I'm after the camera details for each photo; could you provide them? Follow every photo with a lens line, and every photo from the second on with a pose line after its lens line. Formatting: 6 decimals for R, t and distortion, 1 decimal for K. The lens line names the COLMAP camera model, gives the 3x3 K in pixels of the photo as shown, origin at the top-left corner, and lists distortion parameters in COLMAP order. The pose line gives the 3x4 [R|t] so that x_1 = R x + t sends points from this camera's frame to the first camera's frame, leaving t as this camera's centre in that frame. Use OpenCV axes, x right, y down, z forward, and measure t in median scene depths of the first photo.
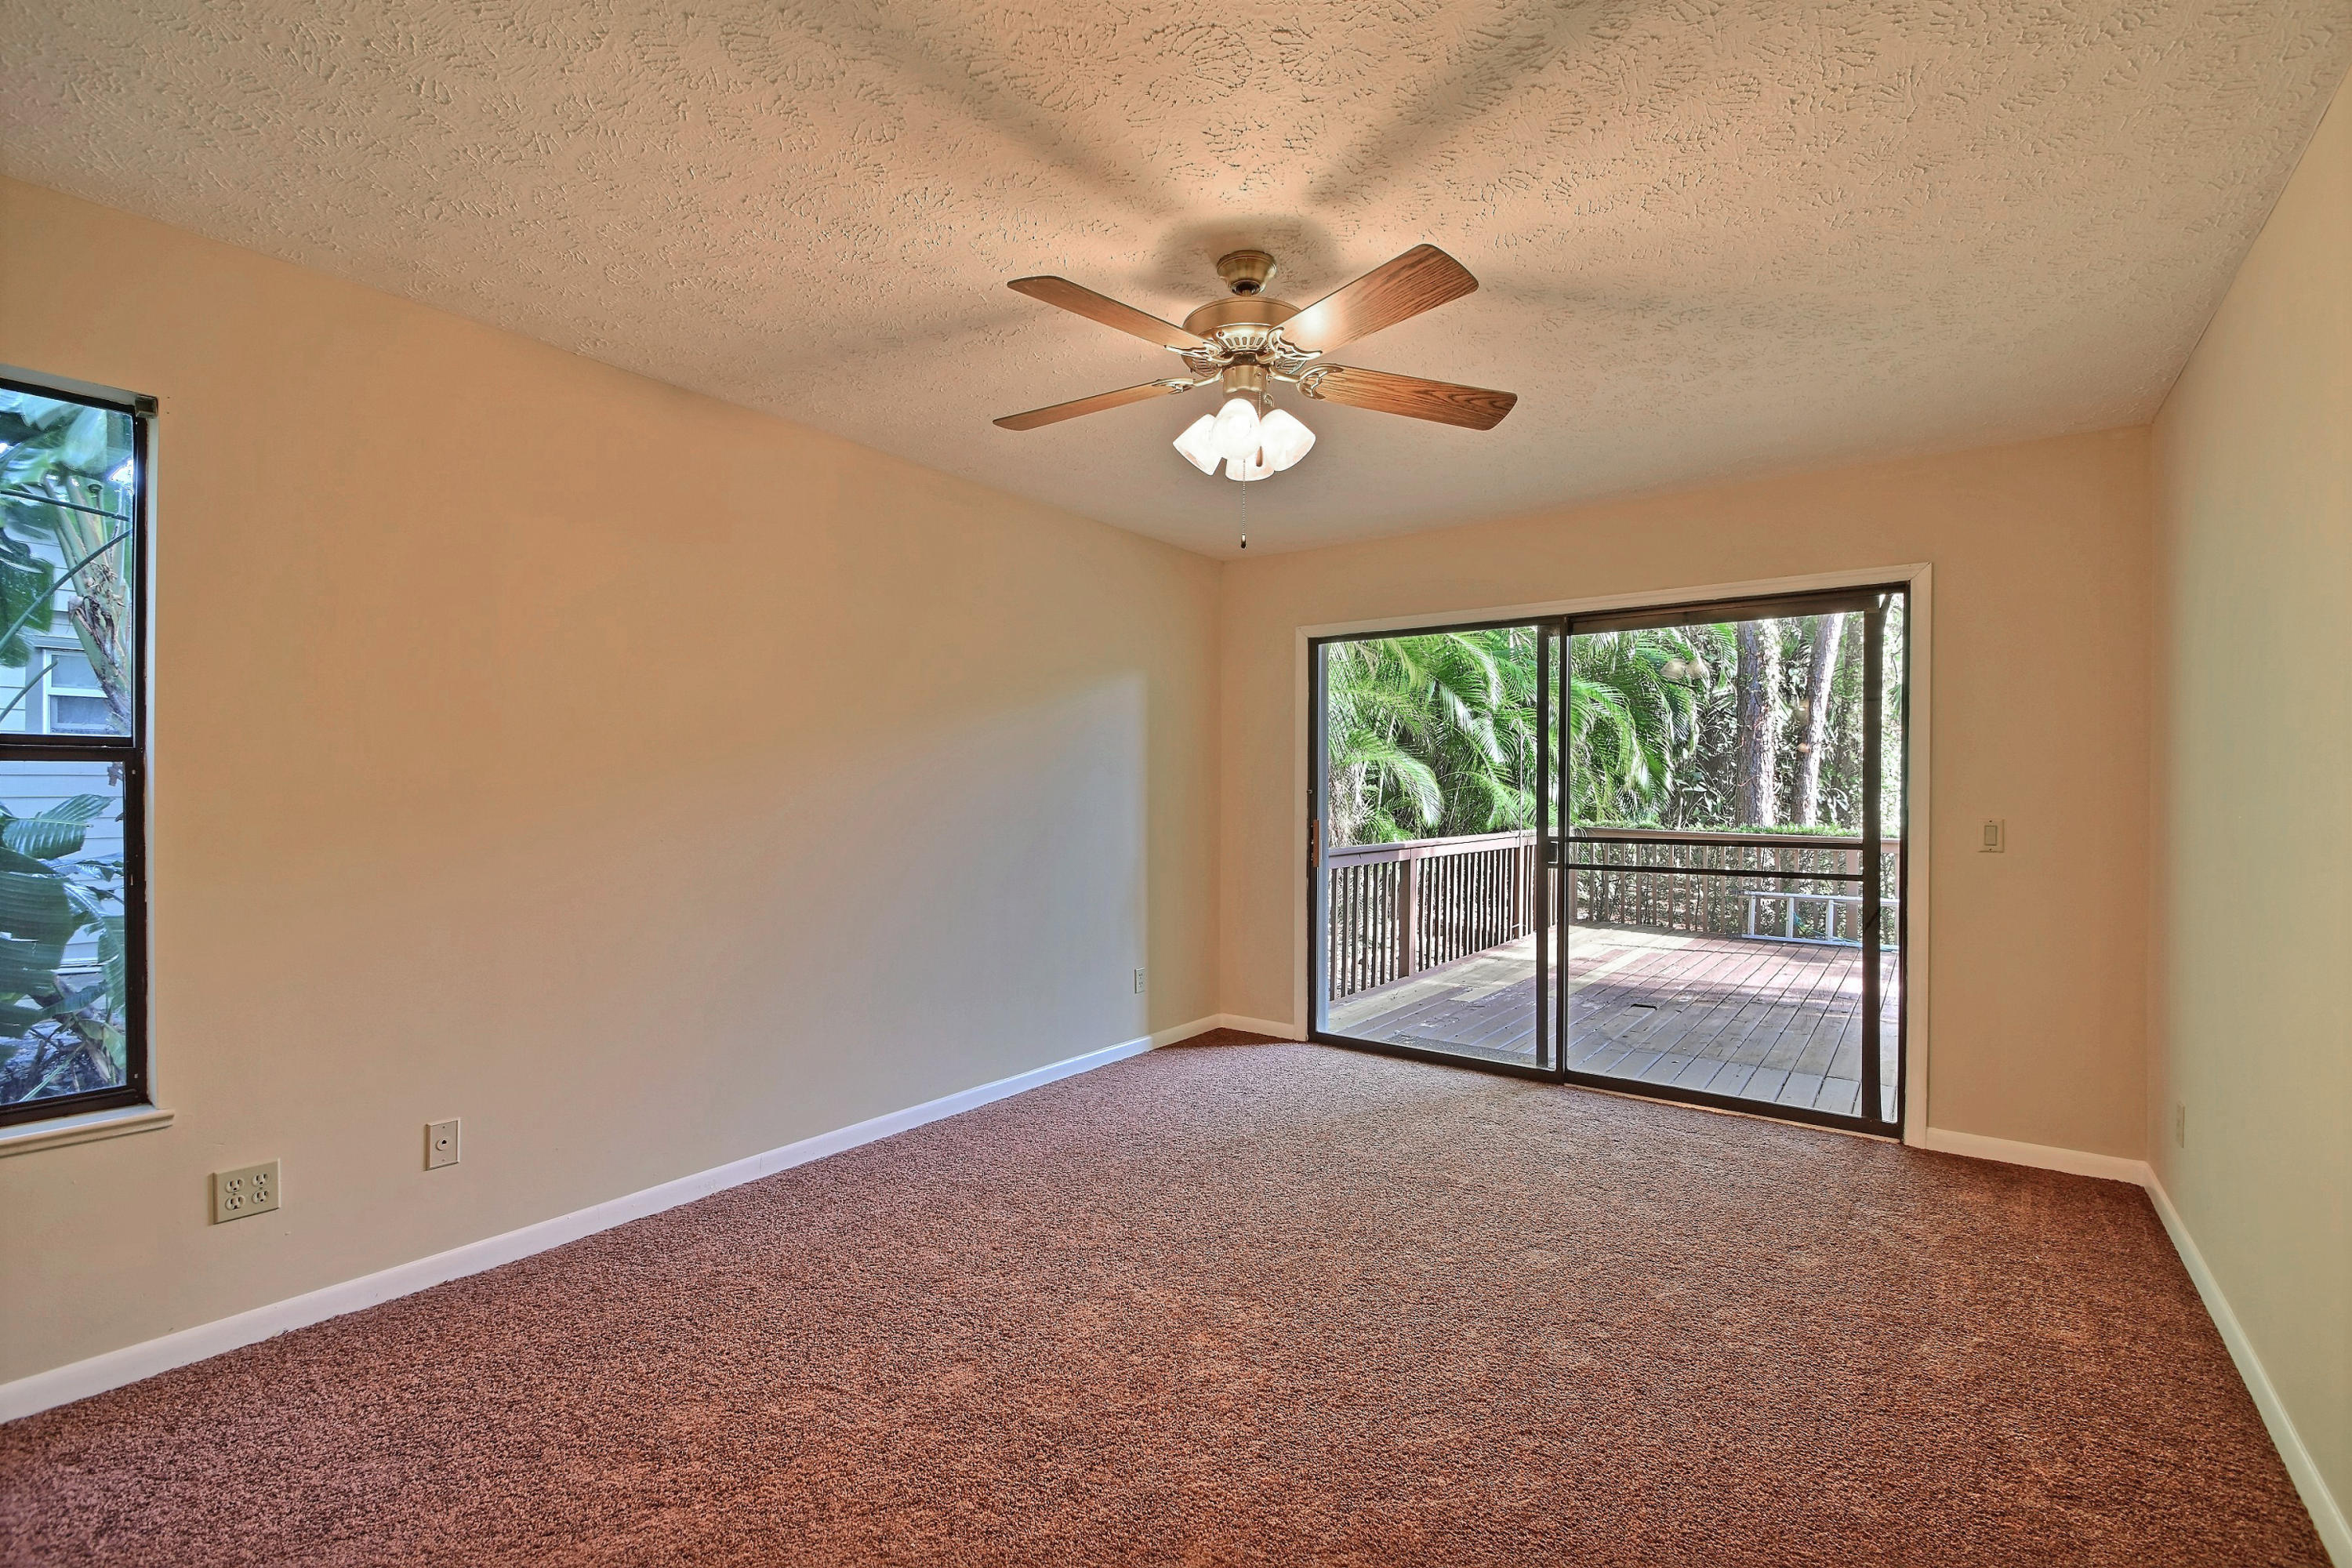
lens RADIAL K [[1044.7, 0, 1188.8], [0, 1044.7, 802.5], [0, 0, 1]] dist [0.019399, -0.016940]
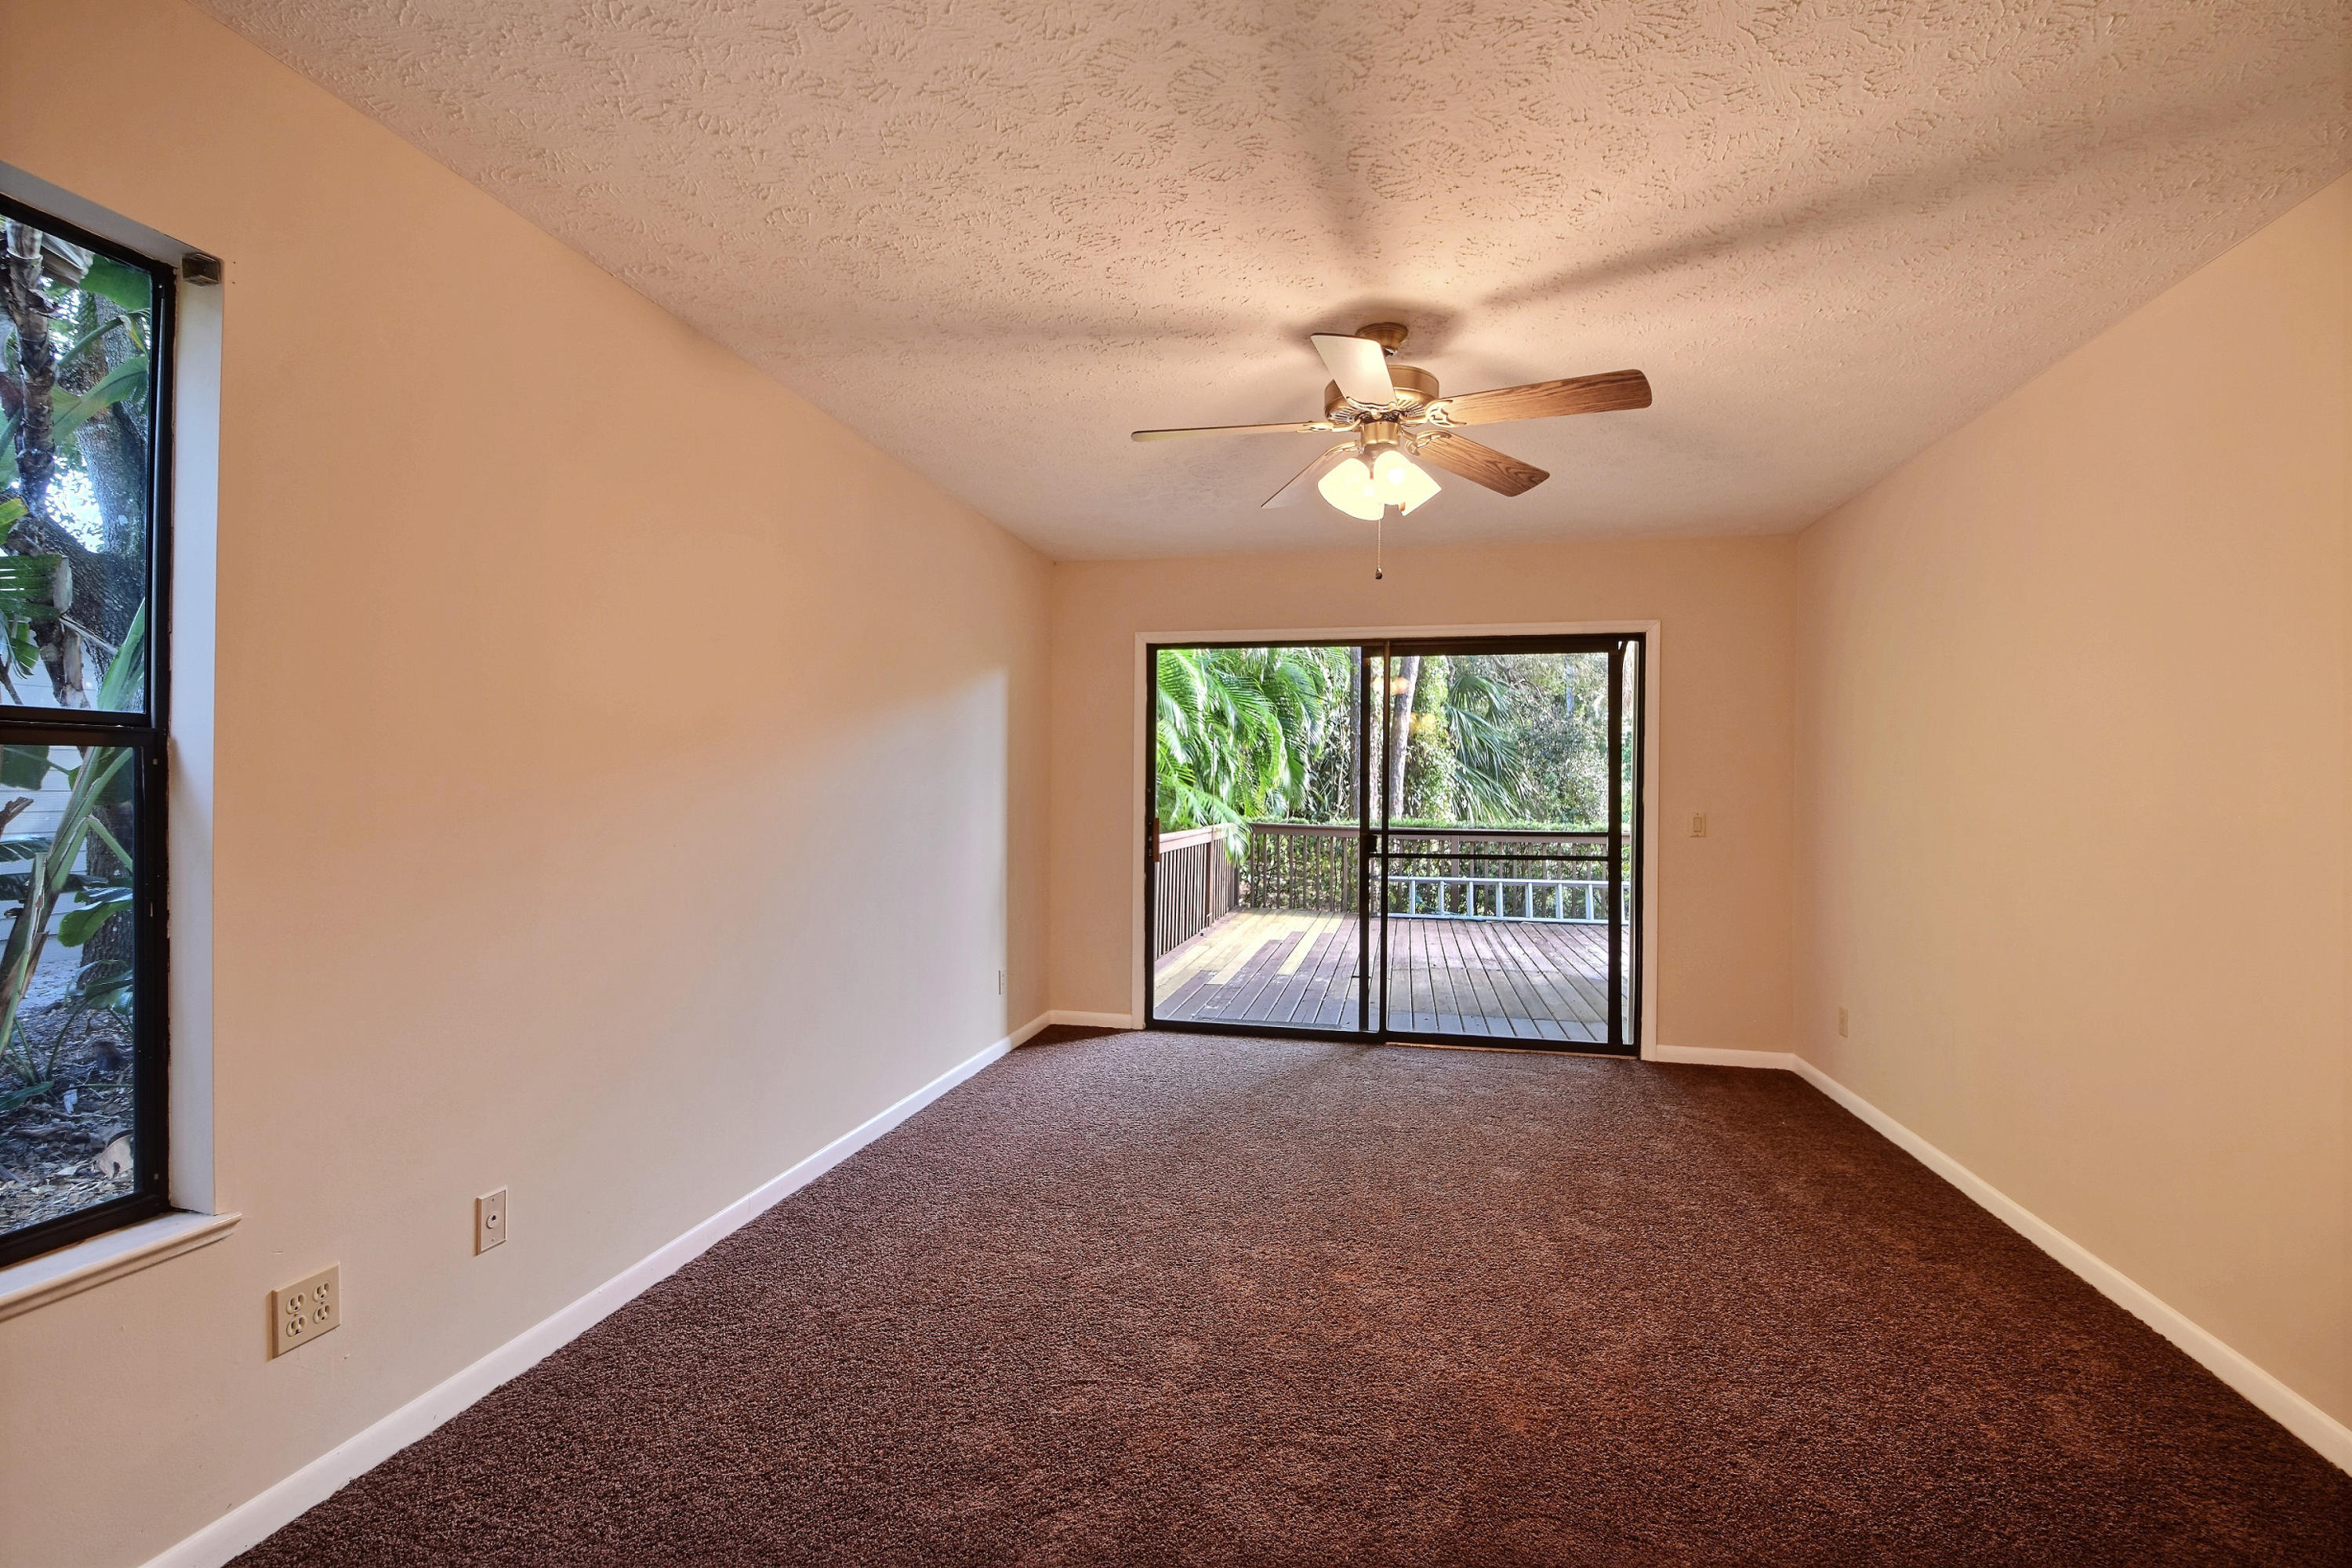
lens RADIAL K [[1044.7, 0, 1234.3], [0, 1044.7, 803.7], [0, 0, 1]] dist [0.019399, -0.016940]
pose [[0.911990, -0.002487, 0.410204, -0.327267], [0.001025, 0.999992, 0.003785, -0.001570], [-0.410210, -0.003032, 0.911986, 0.010951]]
